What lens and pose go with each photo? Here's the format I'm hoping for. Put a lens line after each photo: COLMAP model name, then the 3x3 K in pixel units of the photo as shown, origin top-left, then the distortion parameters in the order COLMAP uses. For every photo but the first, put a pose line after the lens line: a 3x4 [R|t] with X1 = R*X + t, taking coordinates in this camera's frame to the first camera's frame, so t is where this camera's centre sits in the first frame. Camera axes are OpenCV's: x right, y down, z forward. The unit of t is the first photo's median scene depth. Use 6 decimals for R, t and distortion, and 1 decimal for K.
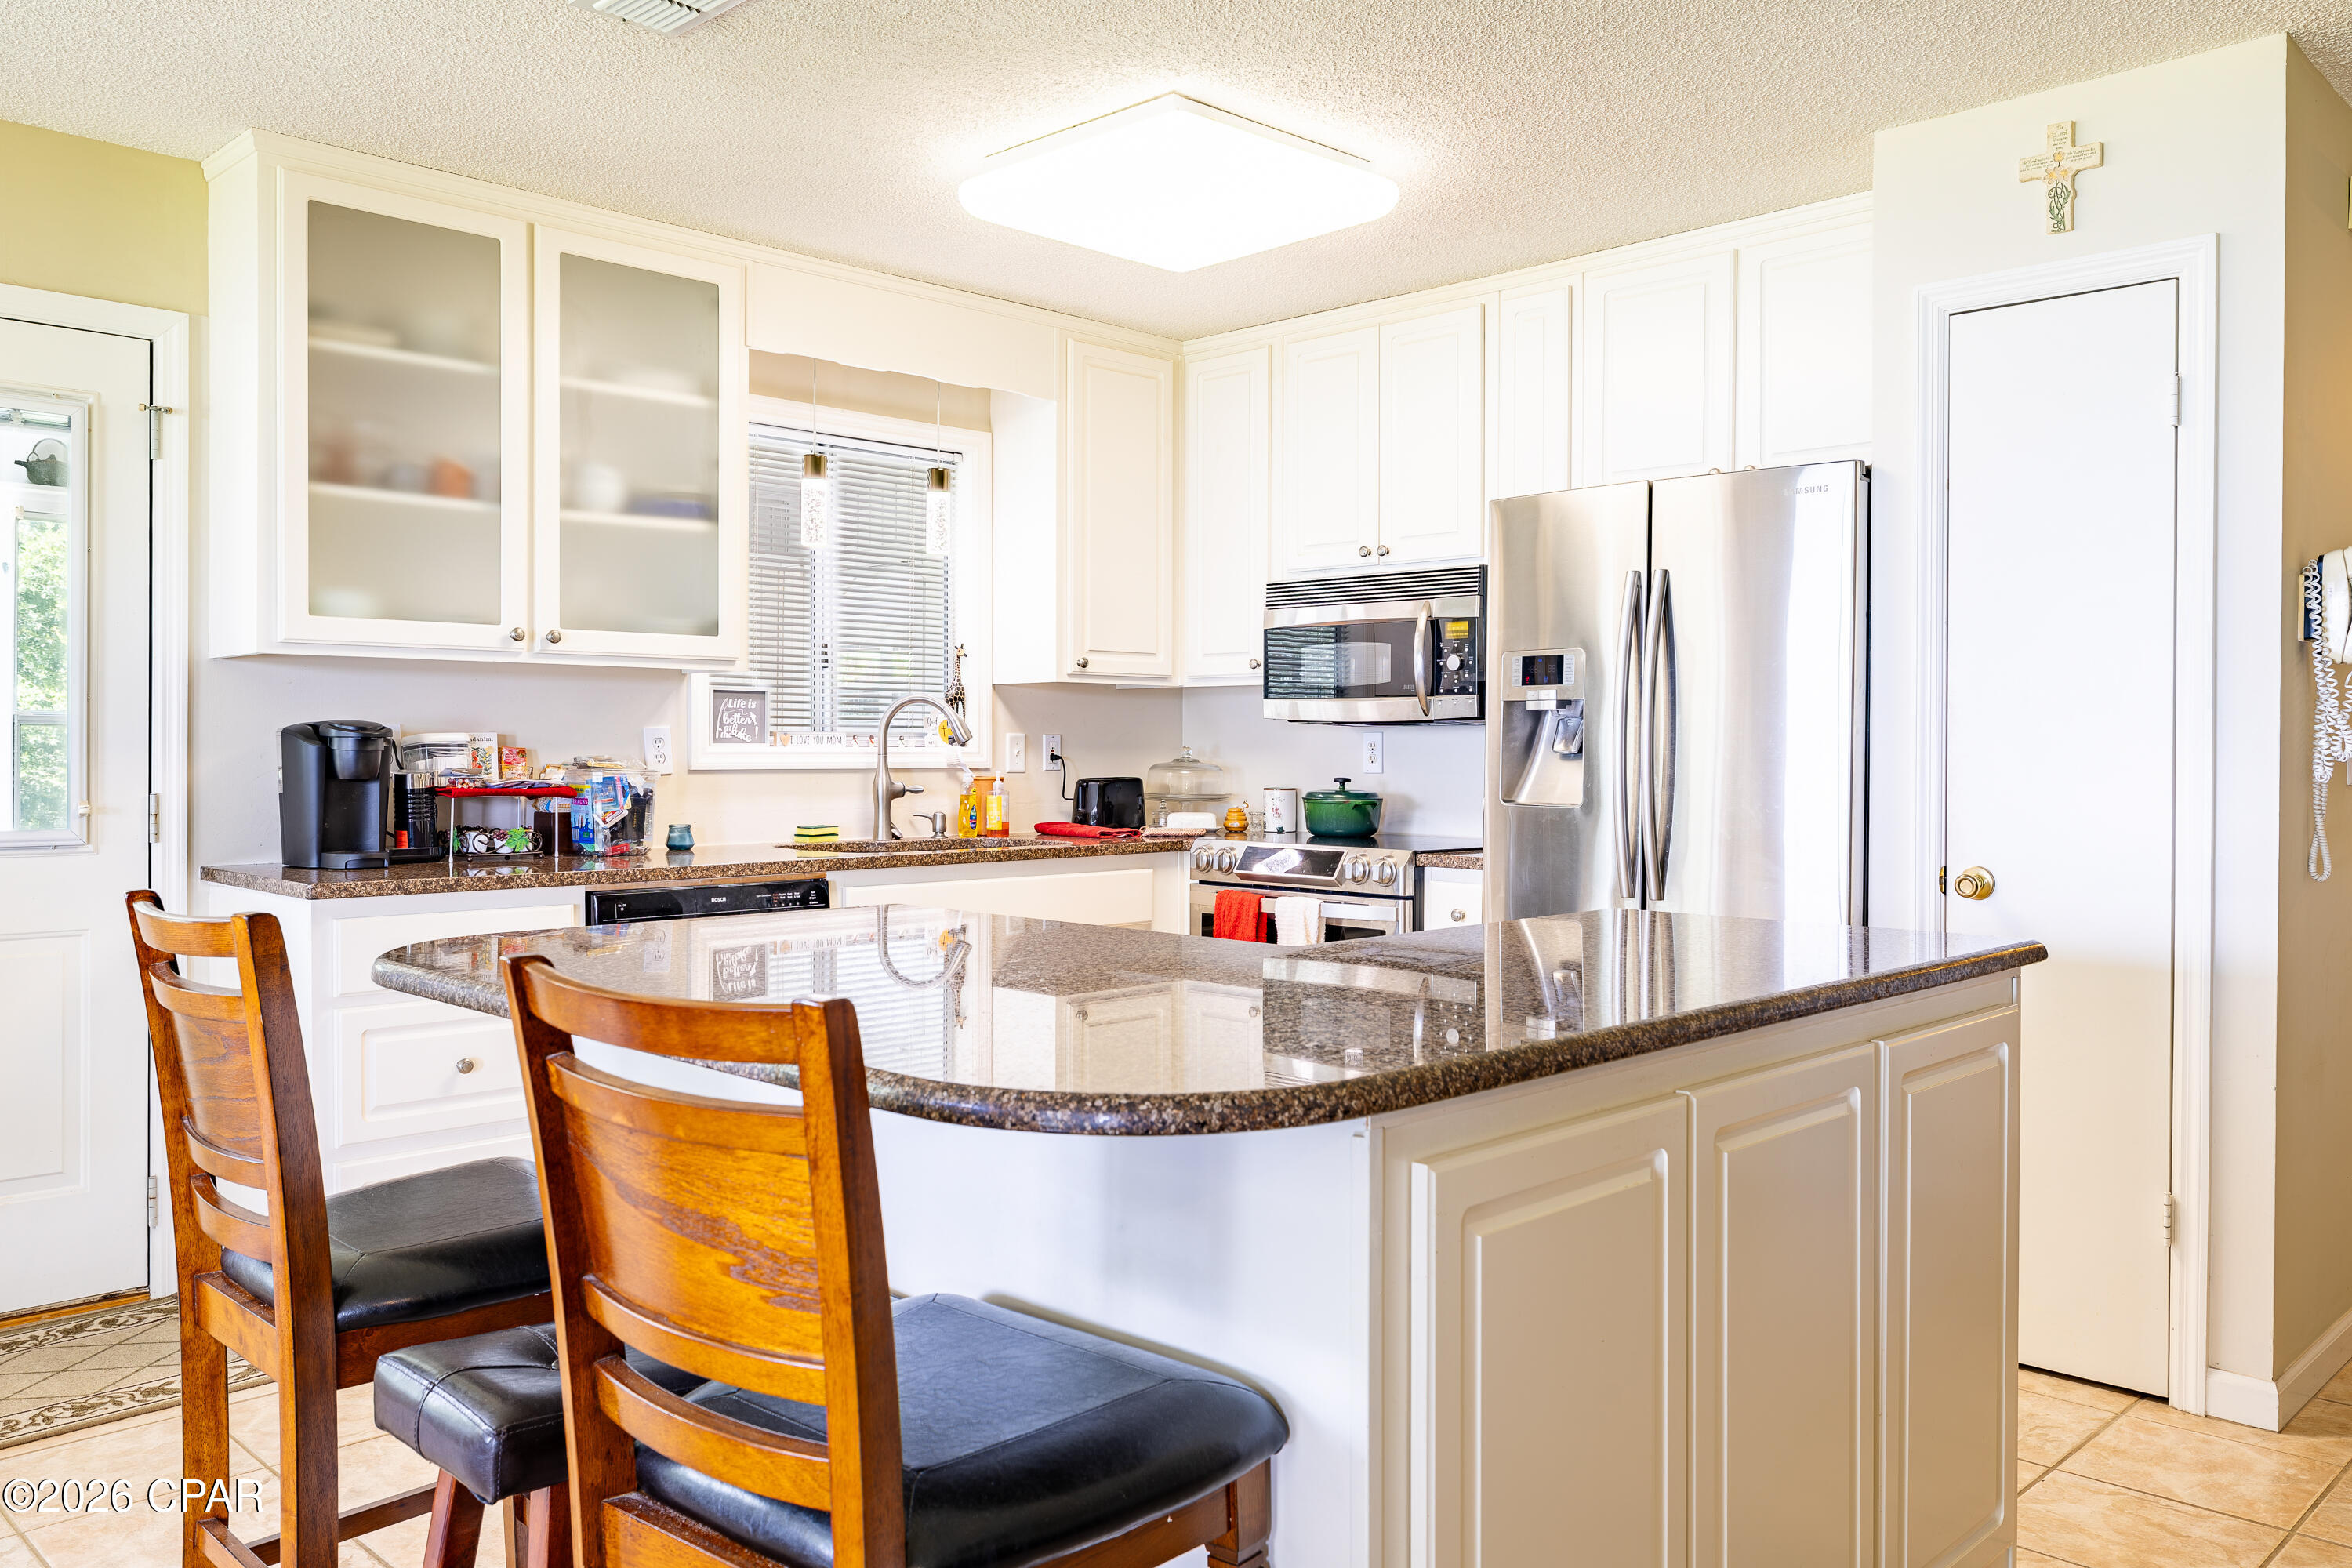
lens RADIAL K [[1803.1, 0, 1186.1], [0, 1803.1, 750.8], [0, 0, 1]] dist [0.008724, -0.013915]
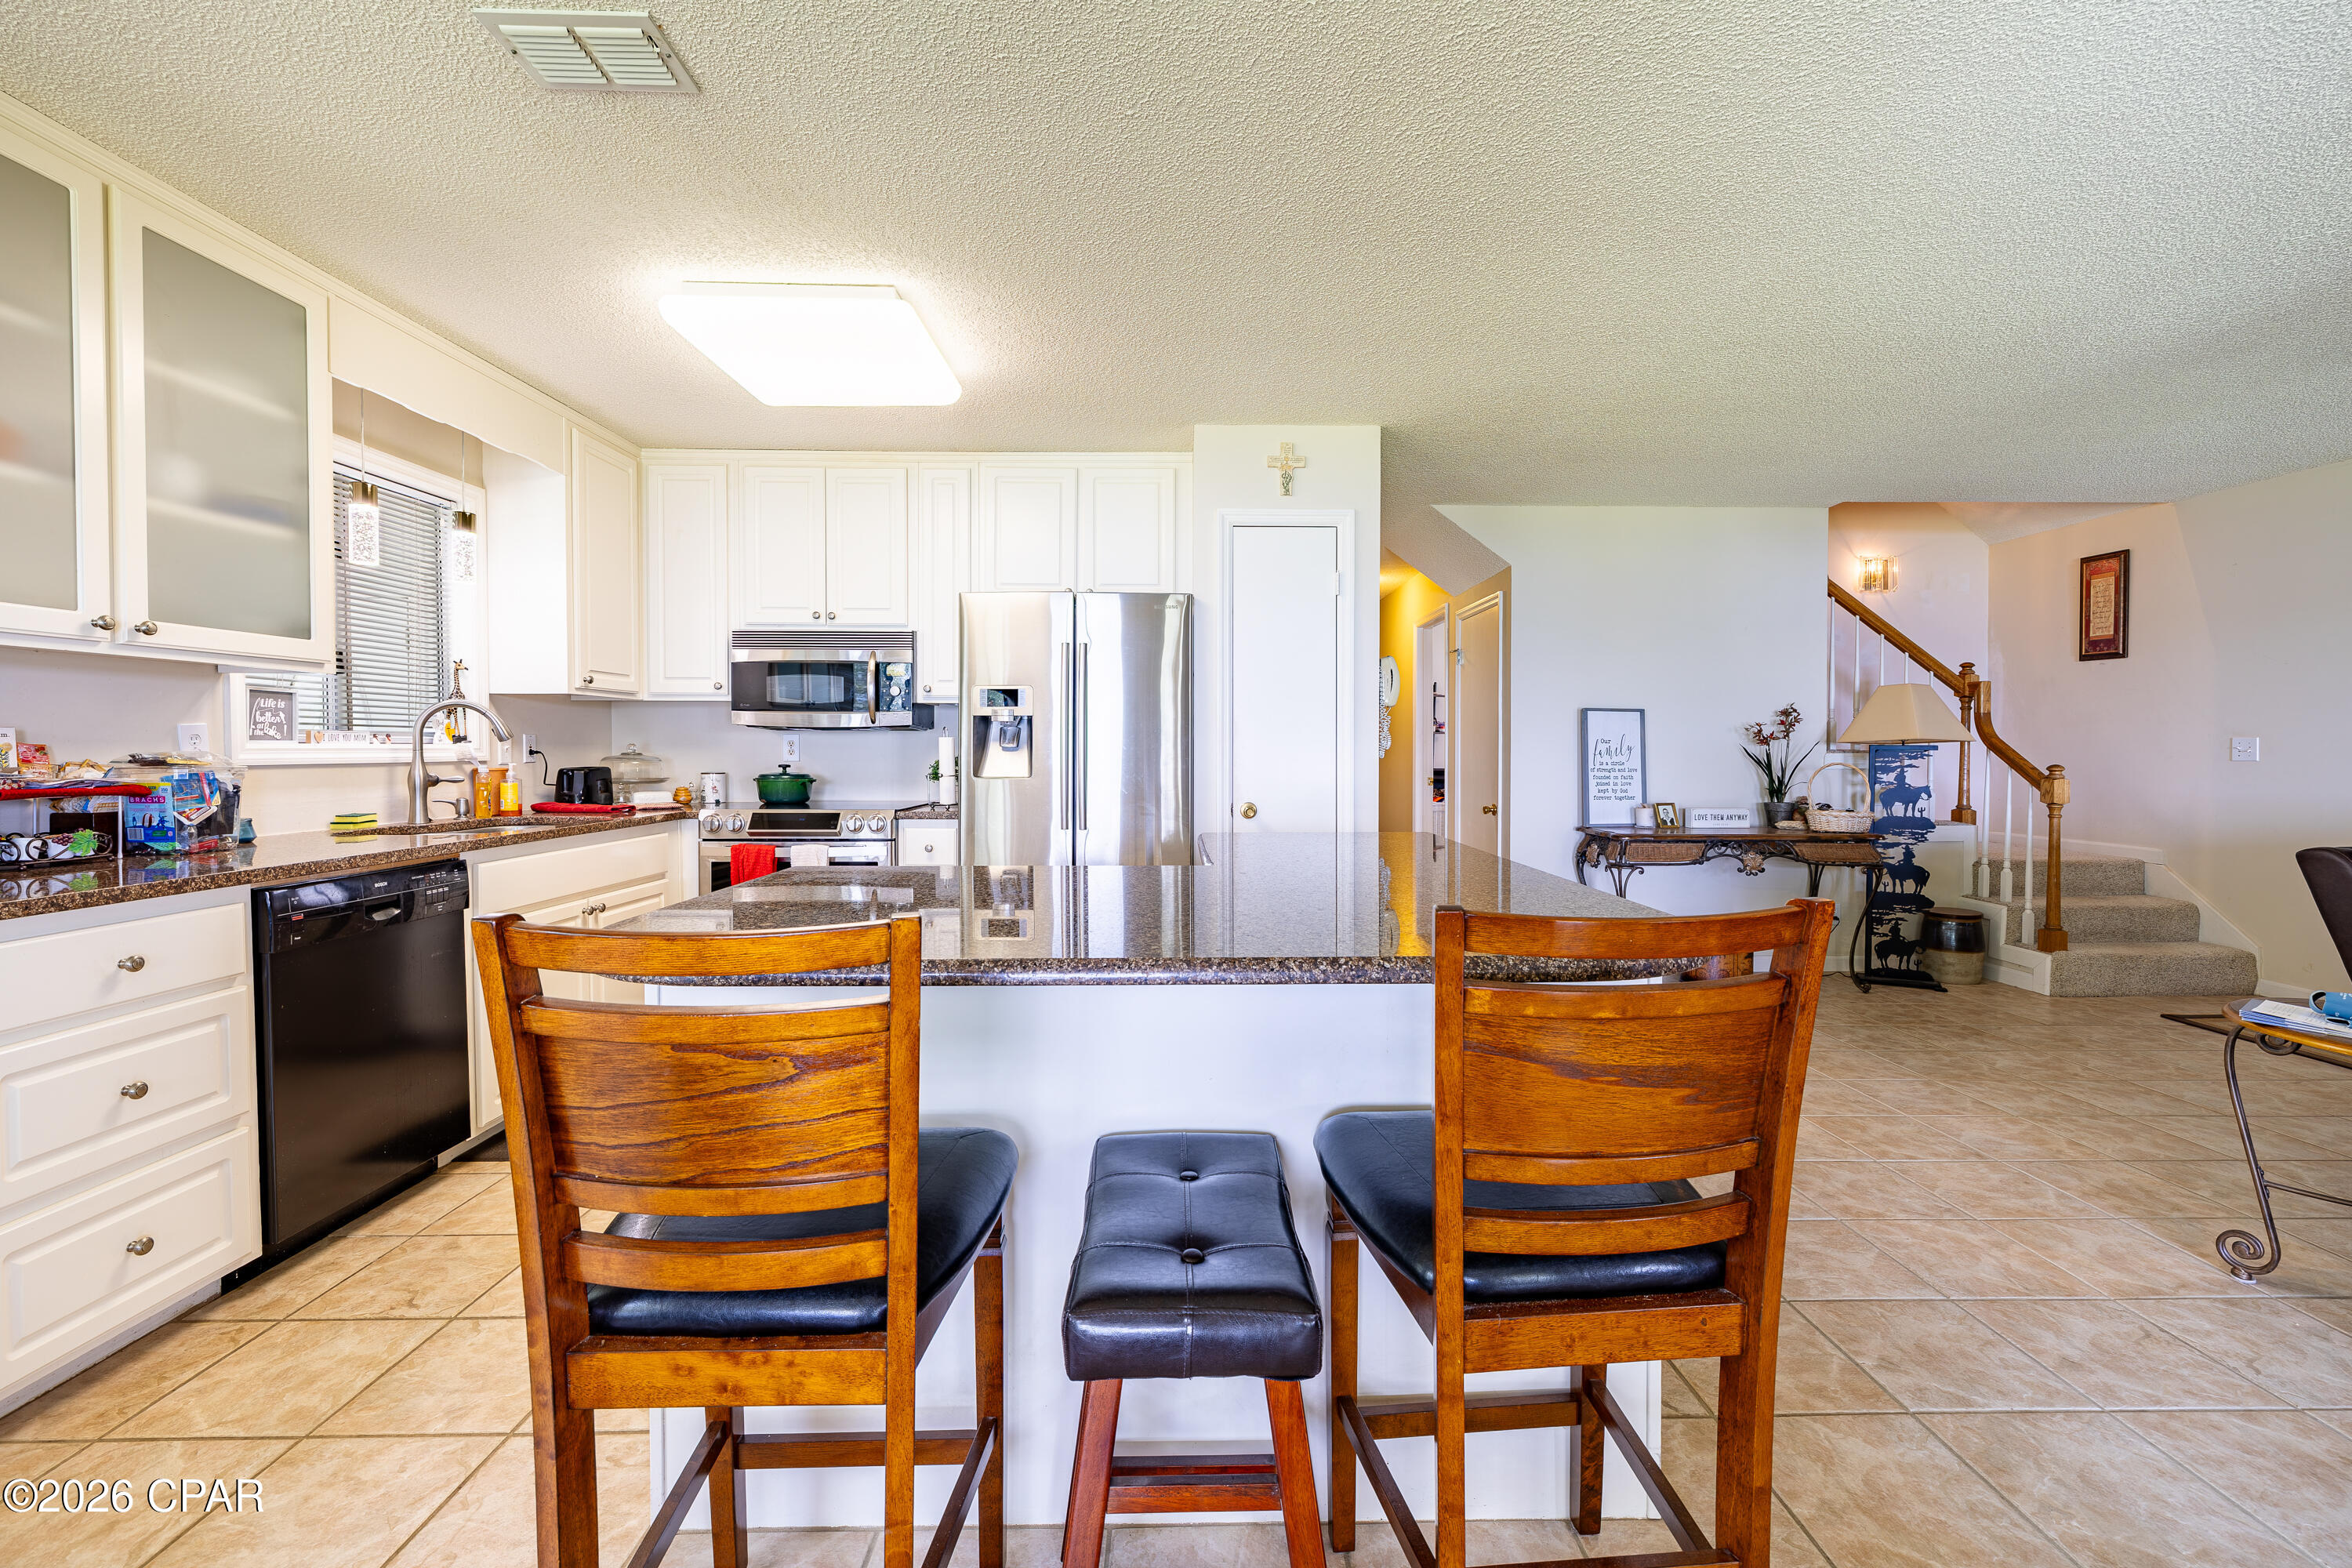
lens RADIAL K [[977.9, 0, 1187.1], [0, 977.9, 761.0], [0, 0, 1]] dist [-0.000928, 0.001019]
pose [[0.697751, -0.013268, 0.716218, -0.309168], [0.003713, 0.999882, 0.014907, 0.001523], [-0.716331, -0.007742, 0.697718, 0.221383]]
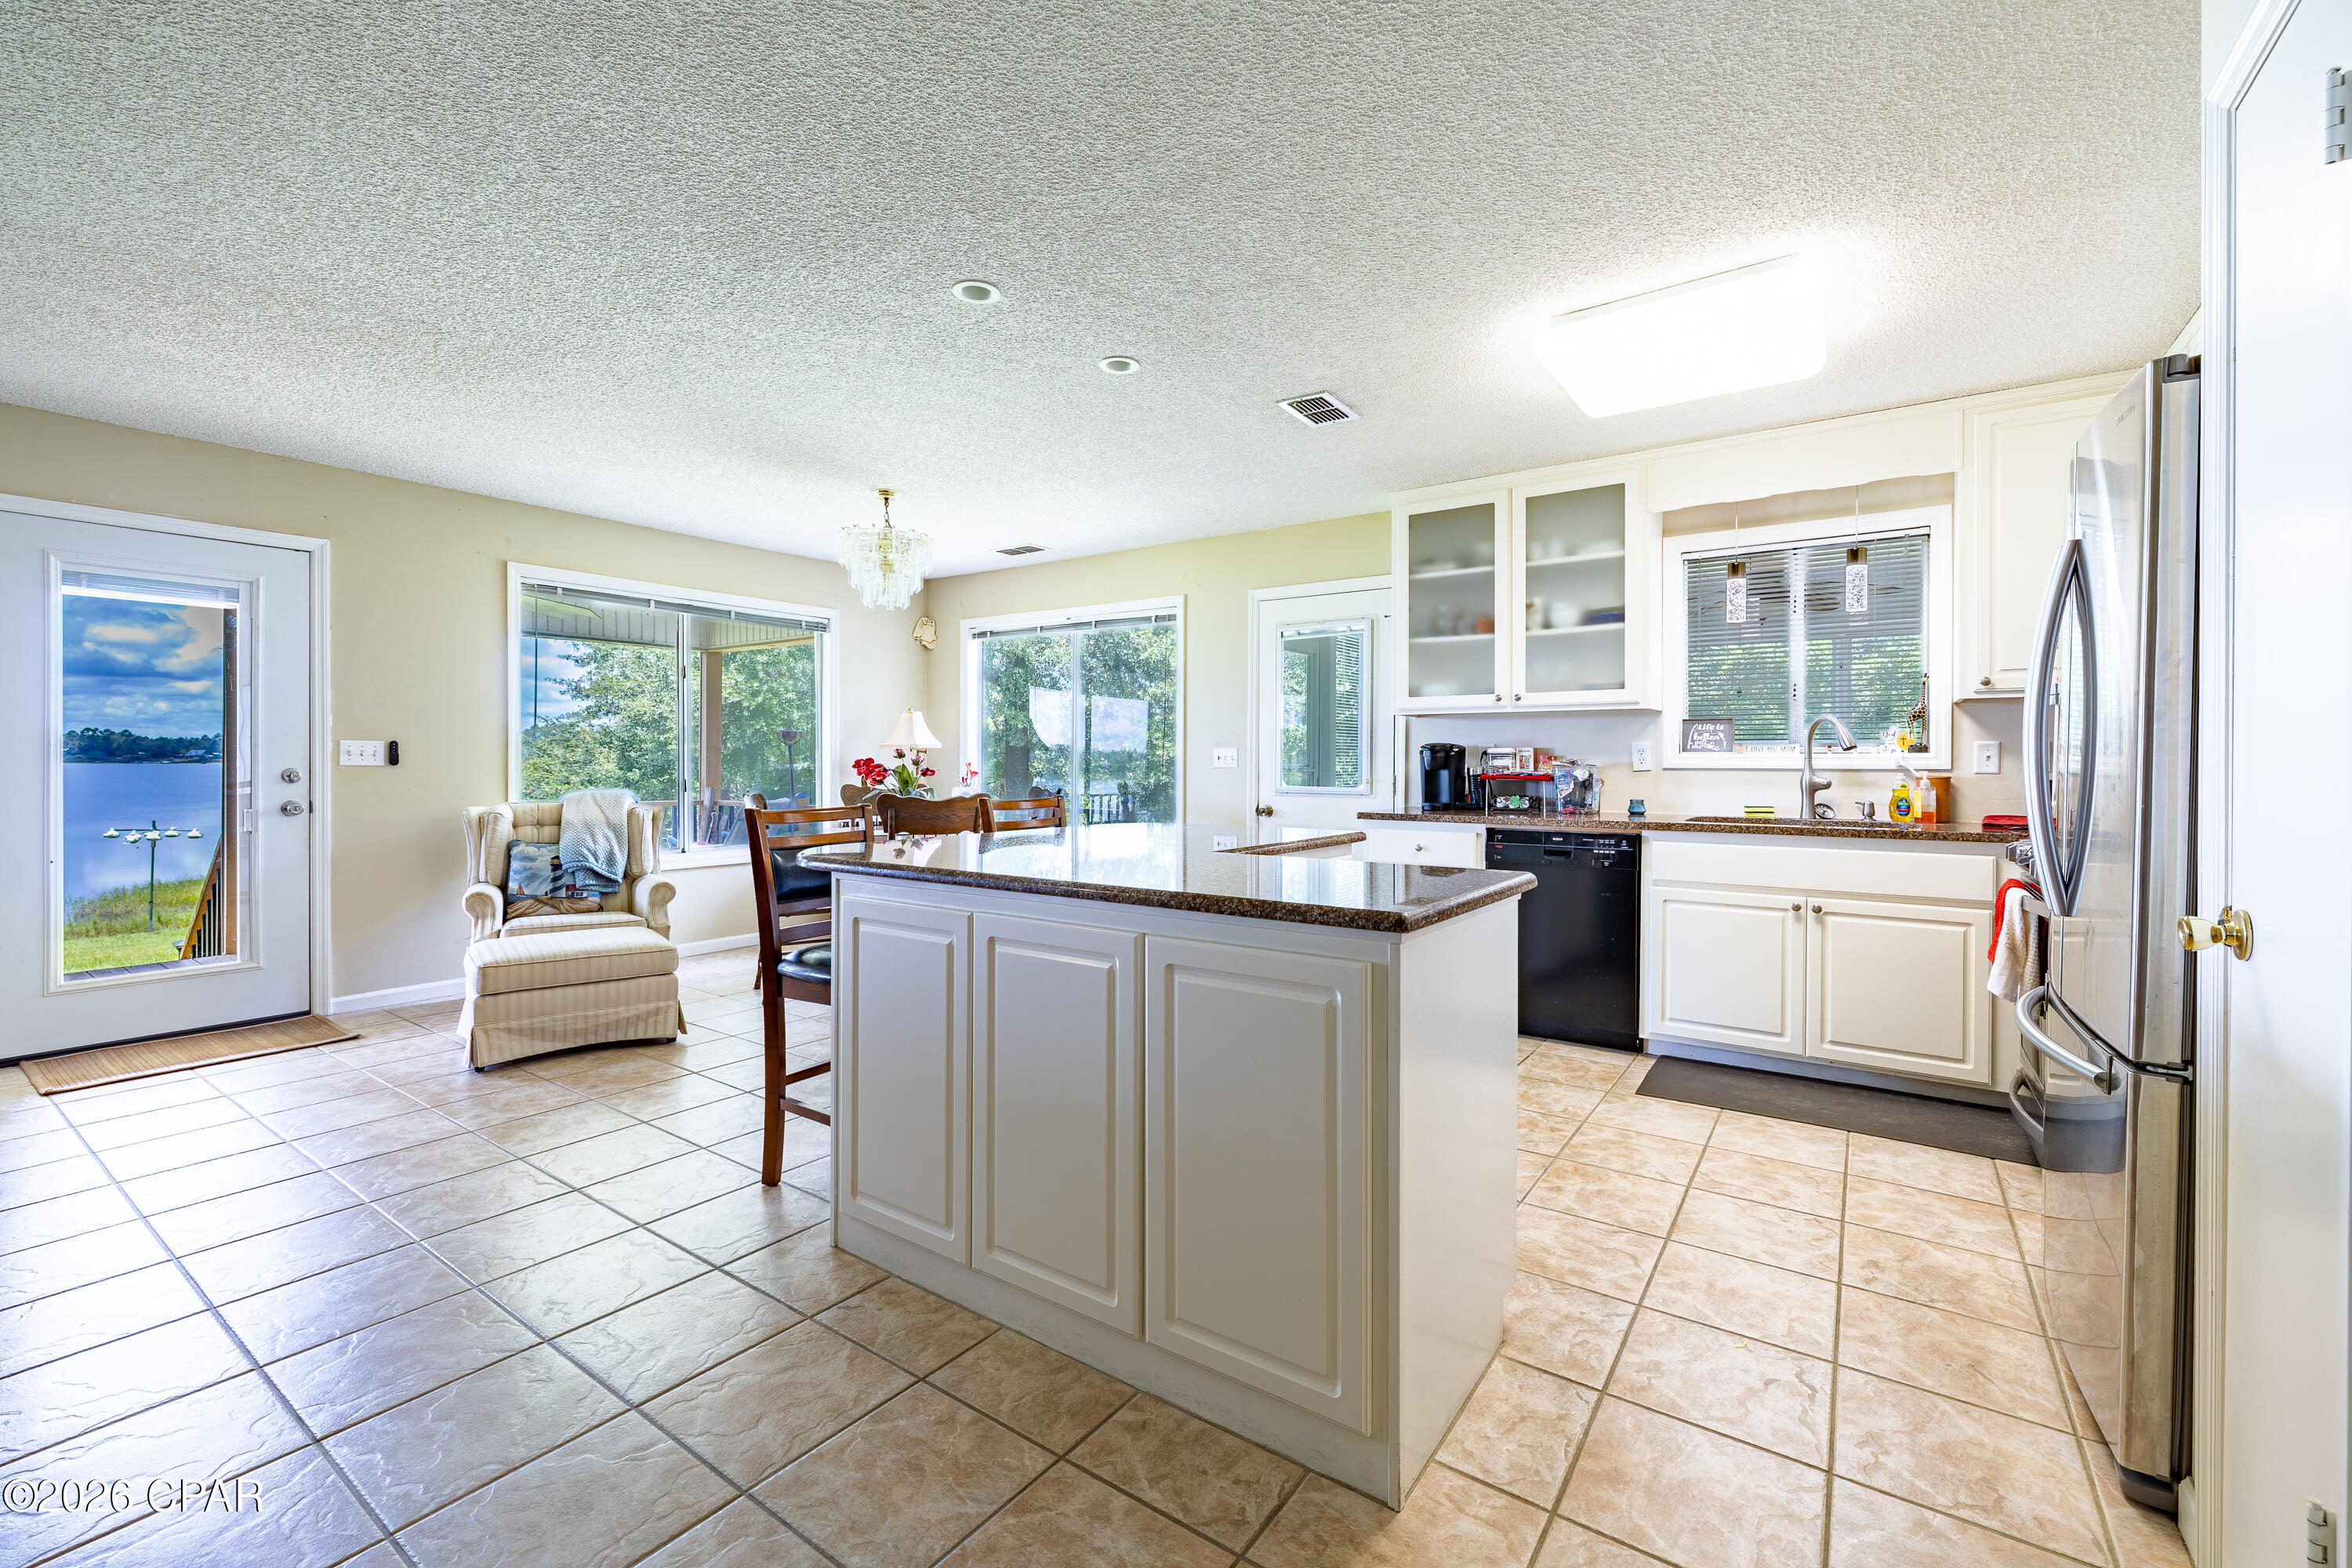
lens RADIAL K [[977.9, 0, 1189.8], [0, 977.9, 764.9], [0, 0, 1]] dist [-0.000928, 0.001019]
pose [[0.174339, 0.001067, -0.984685, 0.572954], [-0.003018, 0.999995, 0.000549, 0.008969], [0.984681, 0.002876, 0.174341, 0.427800]]
